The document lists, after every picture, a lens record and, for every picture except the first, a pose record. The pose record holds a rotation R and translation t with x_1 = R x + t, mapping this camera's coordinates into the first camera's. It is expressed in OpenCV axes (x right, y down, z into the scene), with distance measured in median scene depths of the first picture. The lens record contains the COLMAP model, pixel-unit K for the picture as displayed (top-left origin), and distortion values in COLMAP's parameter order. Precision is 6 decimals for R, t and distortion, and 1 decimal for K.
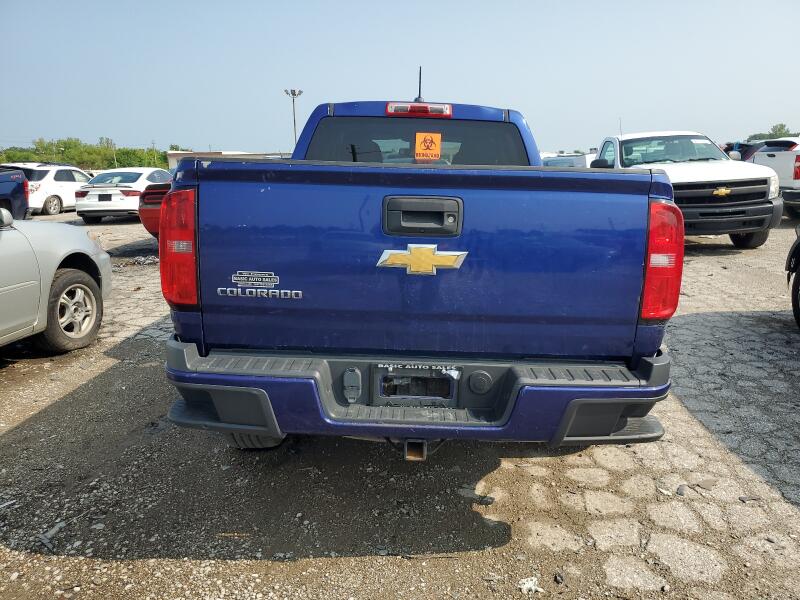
lens RADIAL K [[608.4, 0, 400.0], [0, 608.4, 300.0], [0, 0, 1]] dist [0.005376, -0.004575]
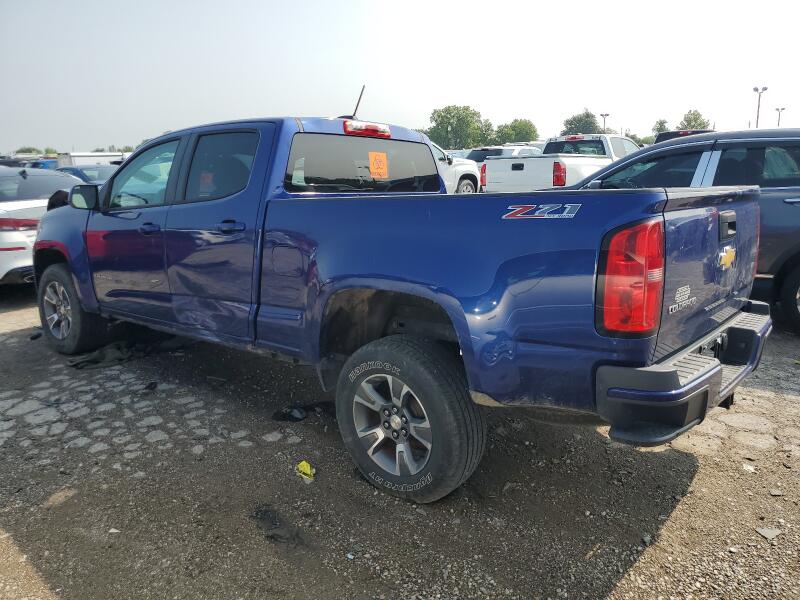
lens RADIAL K [[608.4, 0, 400.0], [0, 608.4, 300.0], [0, 0, 1]] dist [0.005376, -0.004575]
pose [[0.650583, -0.166875, 0.740874, -0.729304], [0.173454, 0.982424, 0.068968, -0.097399], [-0.739362, 0.083638, 0.668094, 0.323181]]
